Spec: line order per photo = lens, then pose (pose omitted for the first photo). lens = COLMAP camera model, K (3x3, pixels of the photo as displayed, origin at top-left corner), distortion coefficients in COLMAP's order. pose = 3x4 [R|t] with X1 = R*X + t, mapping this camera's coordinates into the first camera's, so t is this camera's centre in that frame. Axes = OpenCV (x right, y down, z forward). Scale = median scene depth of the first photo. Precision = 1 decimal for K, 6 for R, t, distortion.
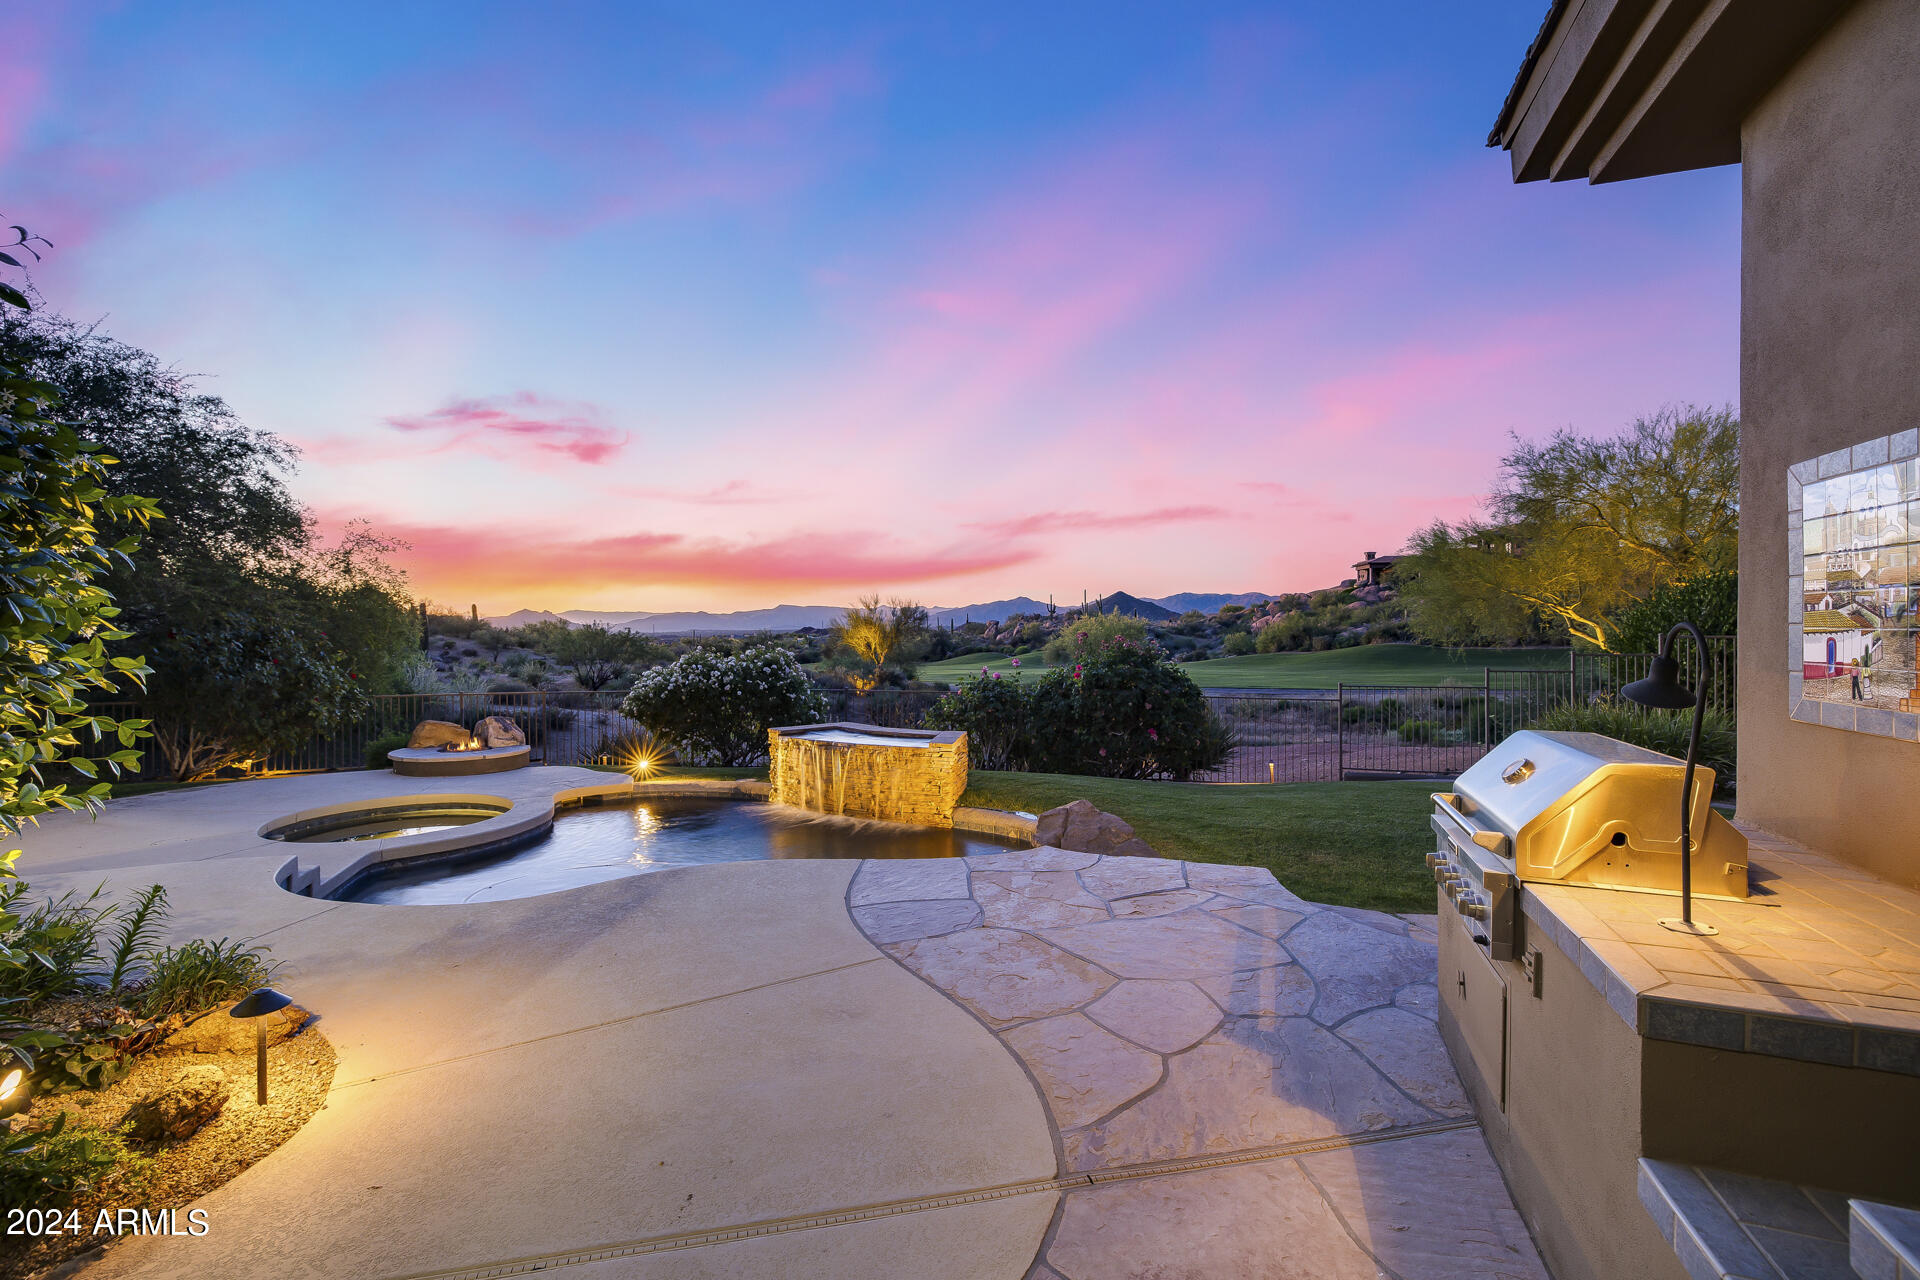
lens RADIAL K [[832.7, 0, 950.7], [0, 832.7, 636.2], [0, 0, 1]] dist [0.004401, 0.001085]
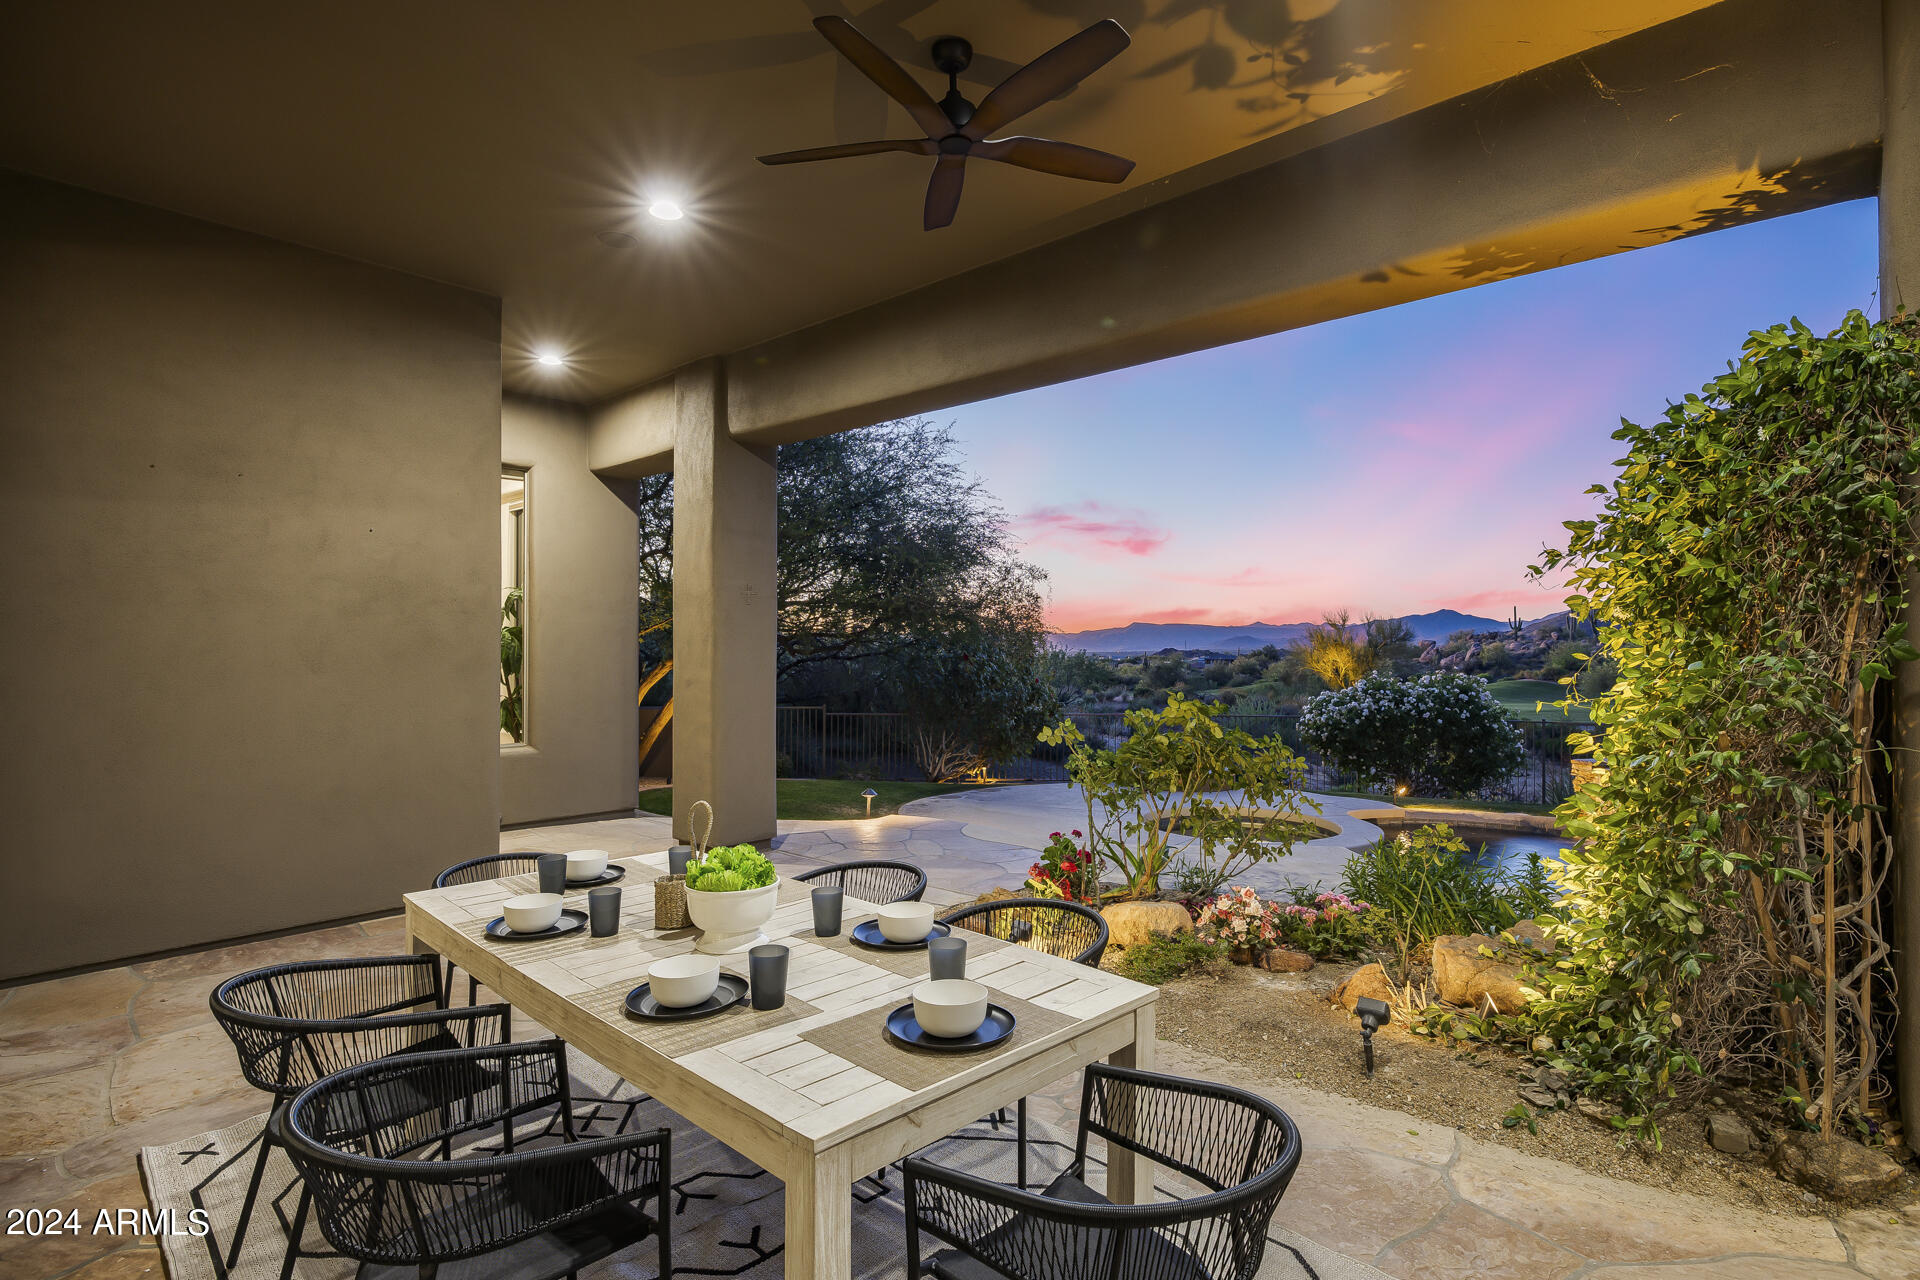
lens RADIAL K [[972.9, 0, 948.7], [0, 972.9, 632.3], [0, 0, 1]] dist [-0.002834, 0.000072]
pose [[0.929149, -0.004730, -0.369675, -0.291607], [-0.005314, 0.999644, -0.026147, -0.000054], [0.369667, 0.026259, 0.928793, -0.176119]]
